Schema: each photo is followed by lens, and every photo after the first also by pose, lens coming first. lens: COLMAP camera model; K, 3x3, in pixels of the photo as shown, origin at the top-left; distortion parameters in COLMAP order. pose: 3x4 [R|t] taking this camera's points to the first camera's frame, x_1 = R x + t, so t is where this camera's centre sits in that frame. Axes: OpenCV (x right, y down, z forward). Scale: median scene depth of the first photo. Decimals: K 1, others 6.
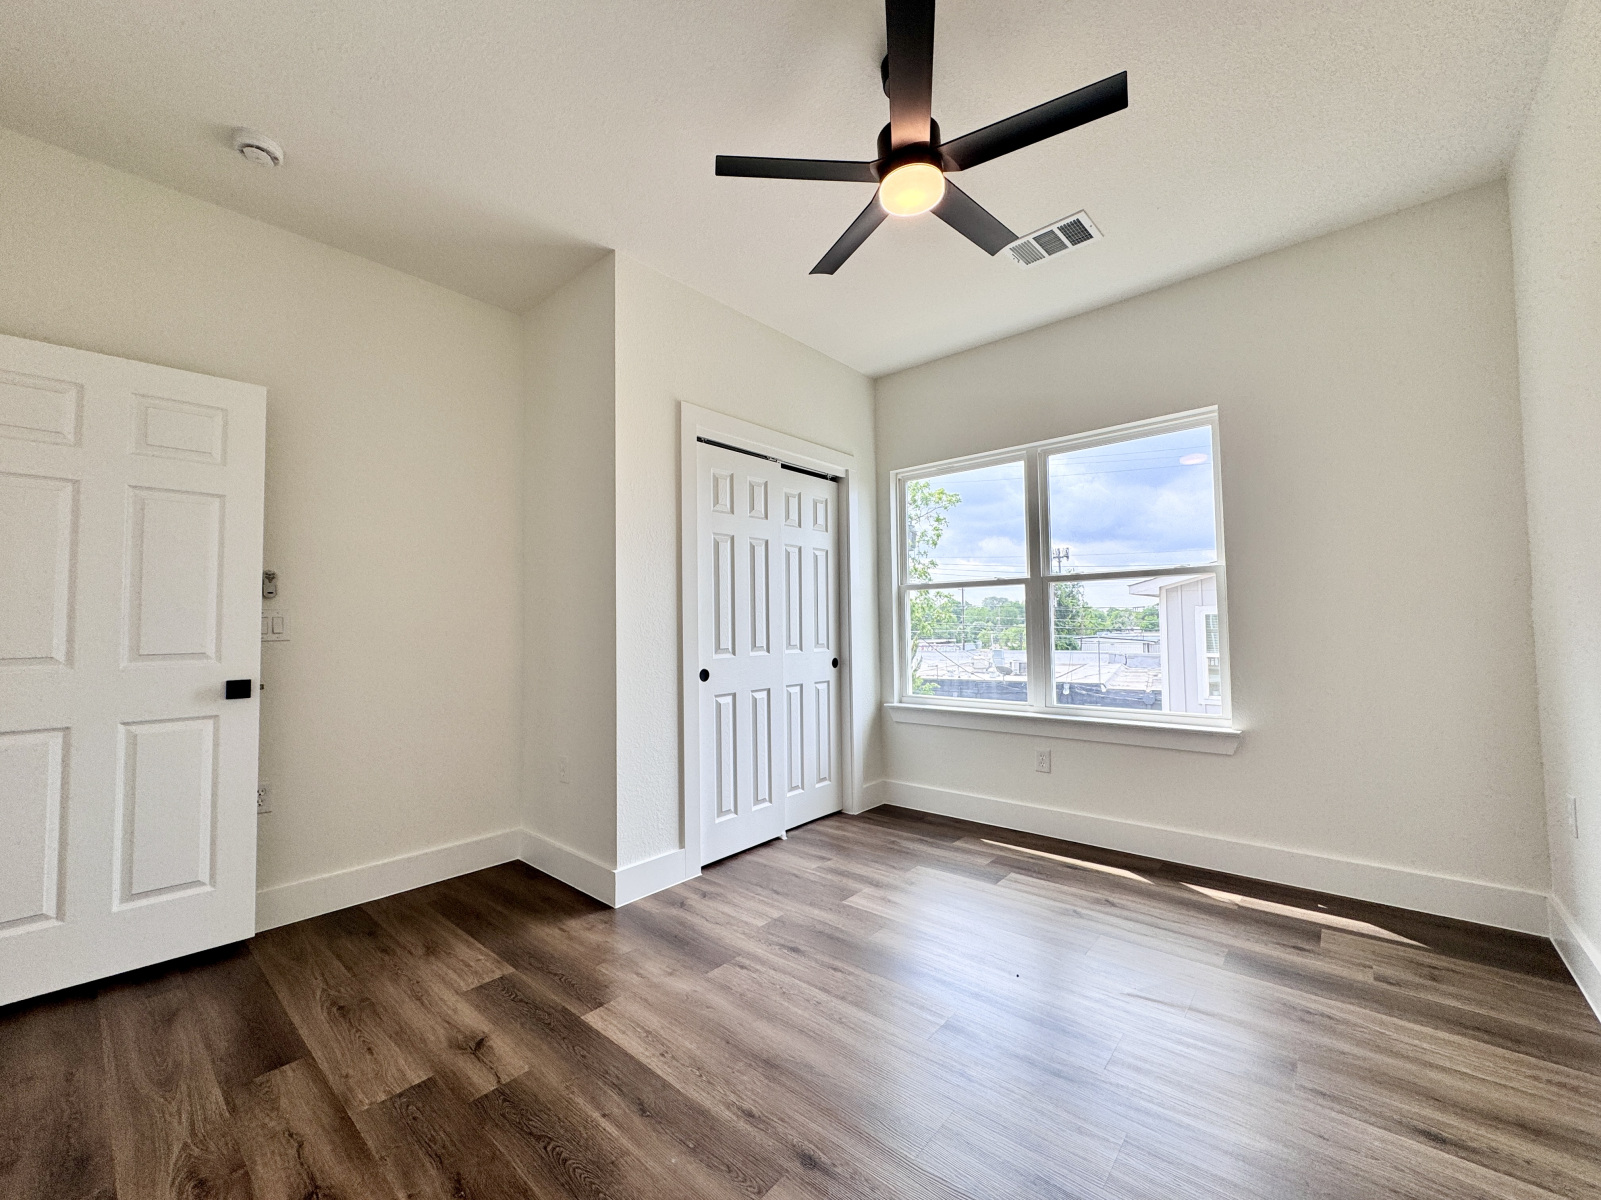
lens RADIAL K [[638.9, 0, 797.1], [0, 638.9, 603.7], [0, 0, 1]] dist [-0.002720, 0.001191]
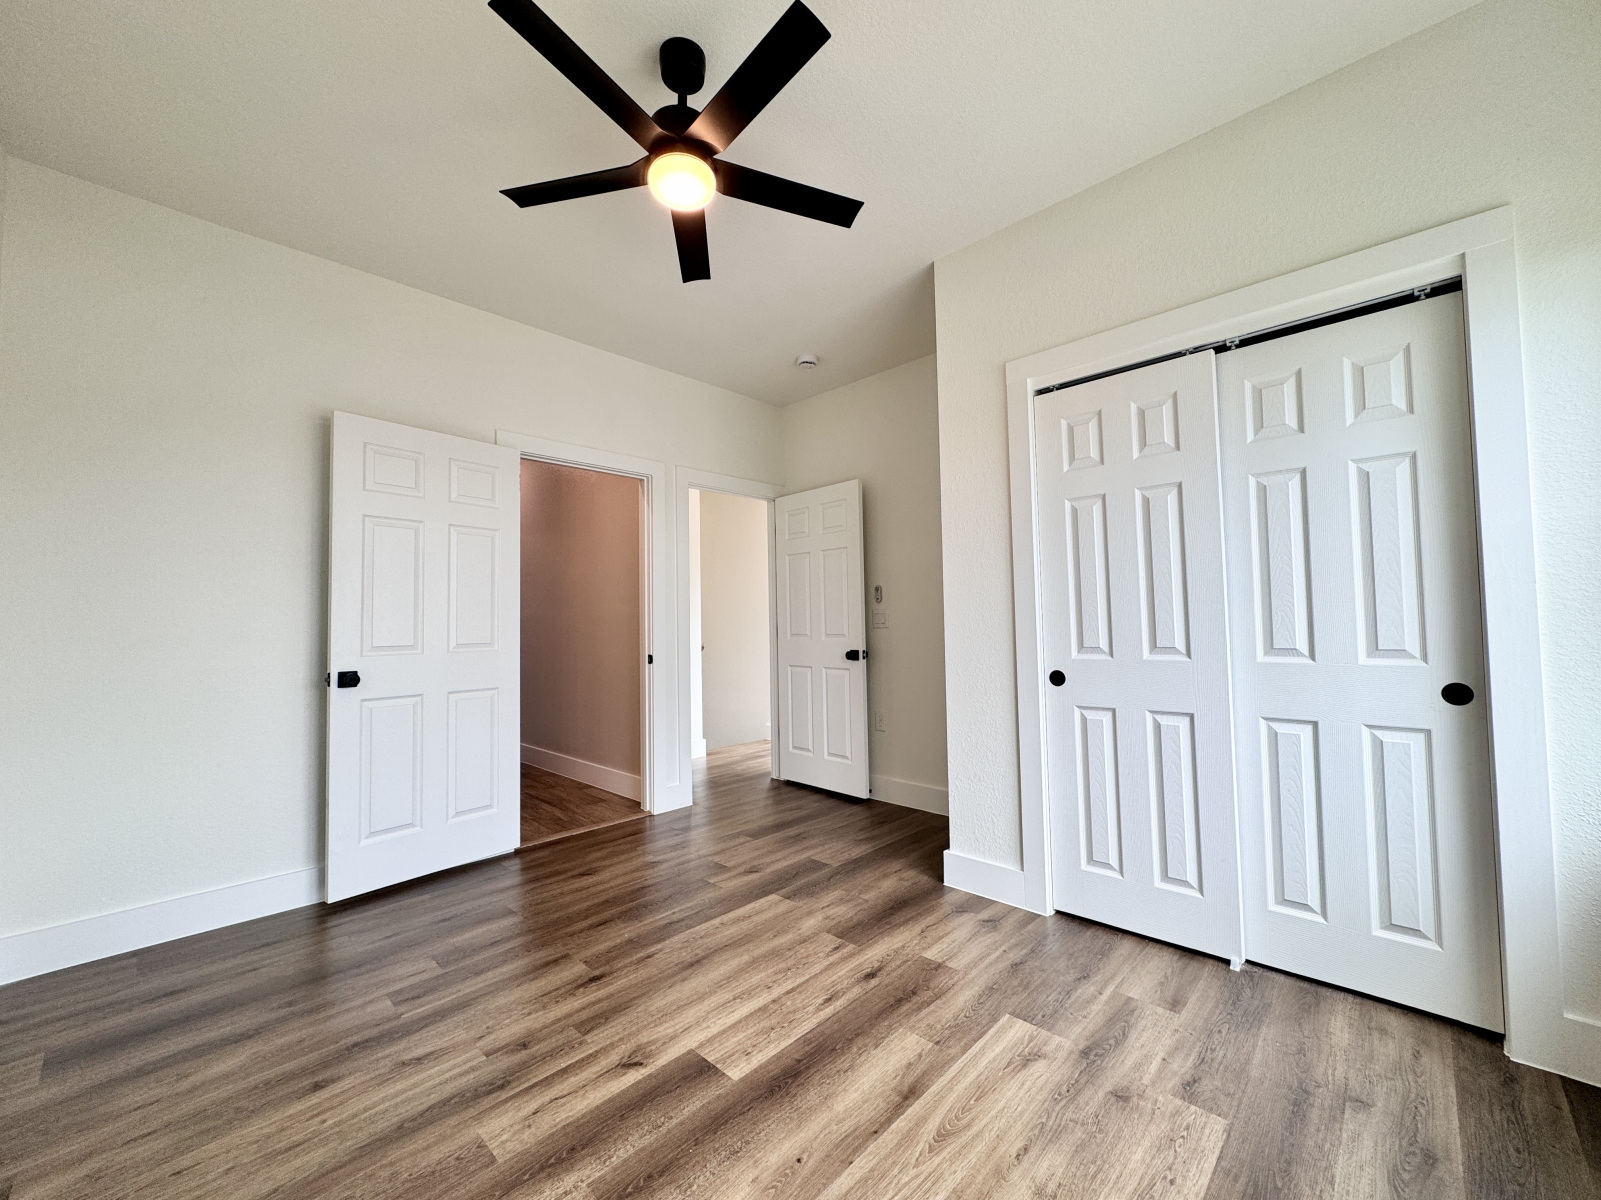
lens RADIAL K [[638.9, 0, 797.1], [0, 638.9, 598.7], [0, 0, 1]] dist [-0.002720, 0.001191]
pose [[-0.054312, -0.024777, -0.998217, 0.894385], [0.054804, 0.998111, -0.027757, 0.020546], [0.997019, -0.056213, -0.052851, 0.936681]]
